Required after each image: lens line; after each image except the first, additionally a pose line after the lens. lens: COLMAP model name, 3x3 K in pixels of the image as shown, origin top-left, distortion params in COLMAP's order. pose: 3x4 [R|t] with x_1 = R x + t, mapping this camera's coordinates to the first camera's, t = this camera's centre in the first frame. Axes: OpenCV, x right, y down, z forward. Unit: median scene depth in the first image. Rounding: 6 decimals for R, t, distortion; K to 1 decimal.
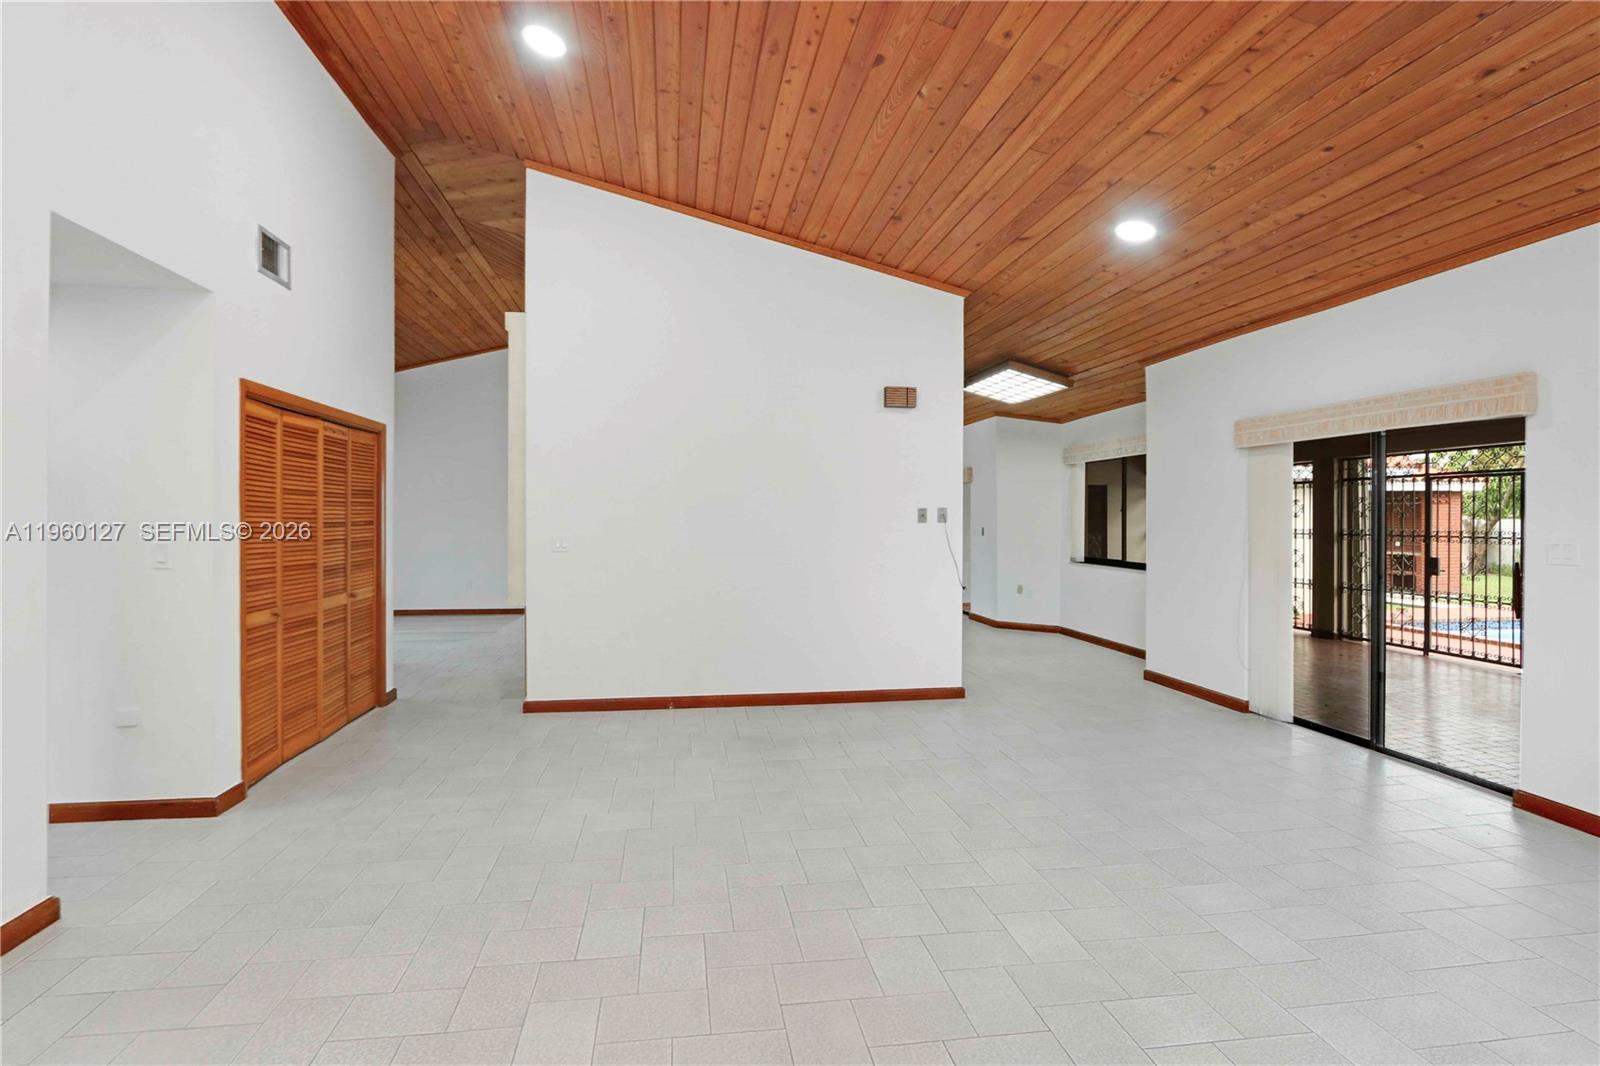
lens RADIAL K [[778.9, 0, 774.6], [0, 778.9, 518.3], [0, 0, 1]] dist [-0.022382, -0.000846]
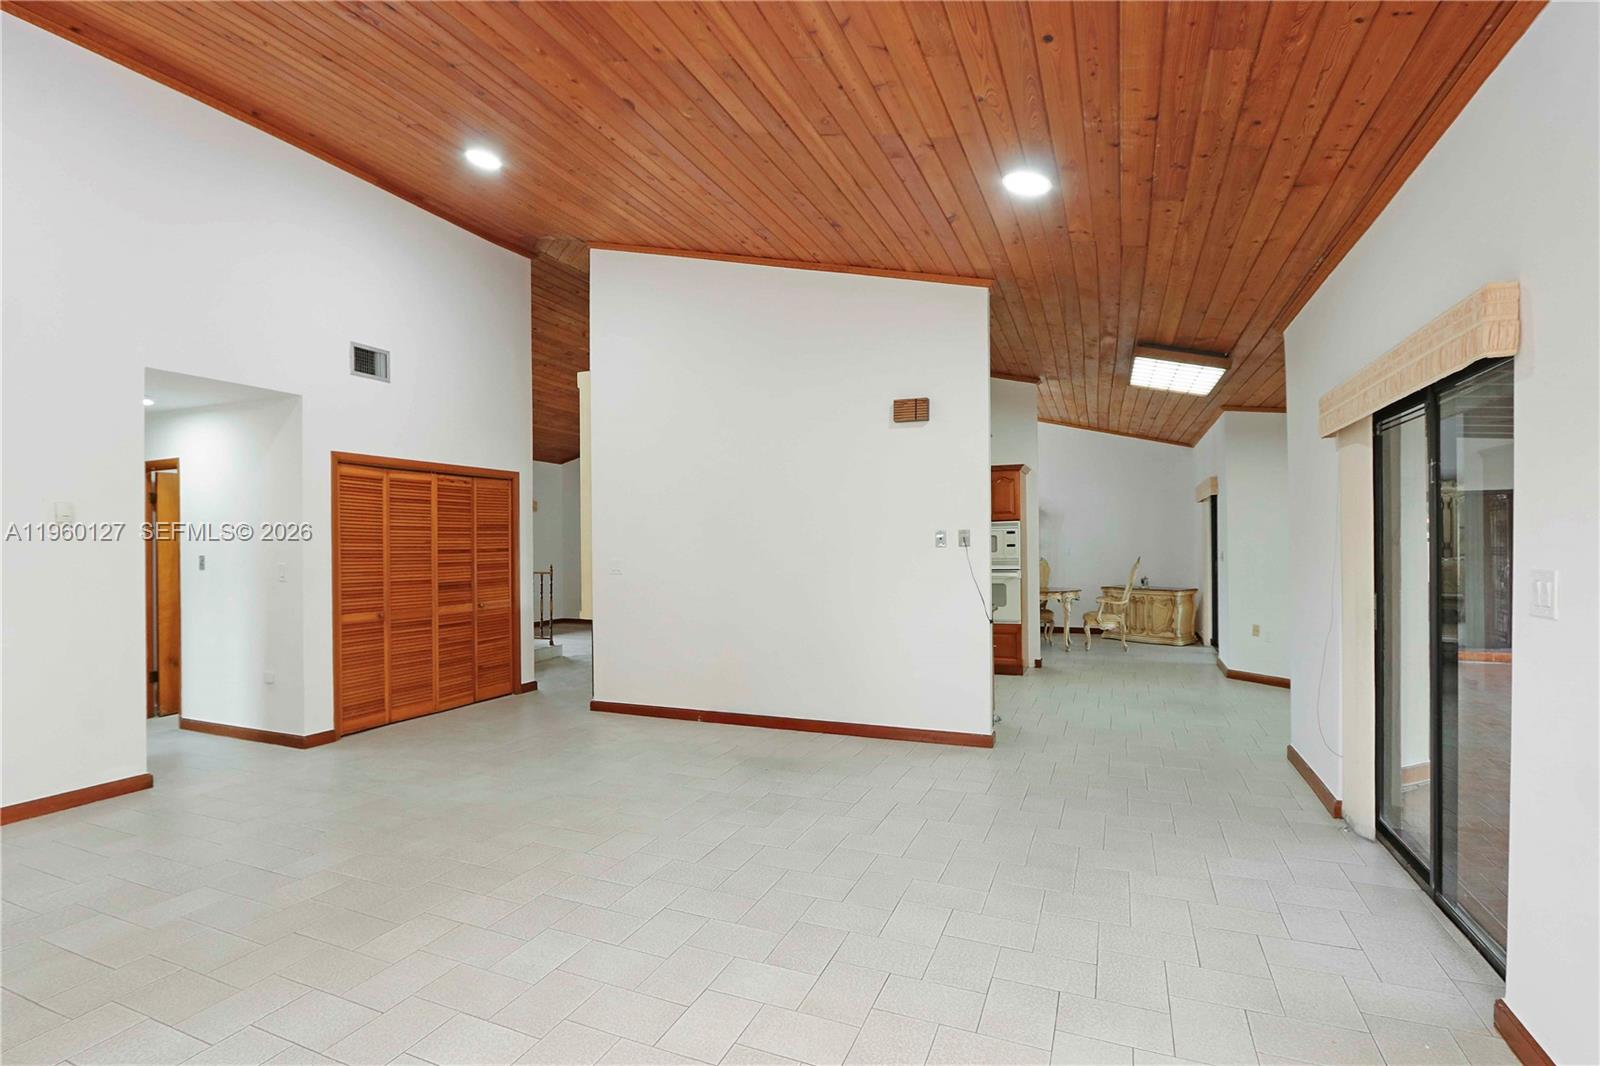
lens RADIAL K [[778.9, 0, 768.8], [0, 778.9, 538.2], [0, 0, 1]] dist [-0.022382, -0.000846]
pose [[0.846801, -0.012243, -0.531769, 0.538675], [0.009064, 0.999922, -0.008587, 0.001767], [0.531833, 0.002452, 0.846846, 0.142176]]
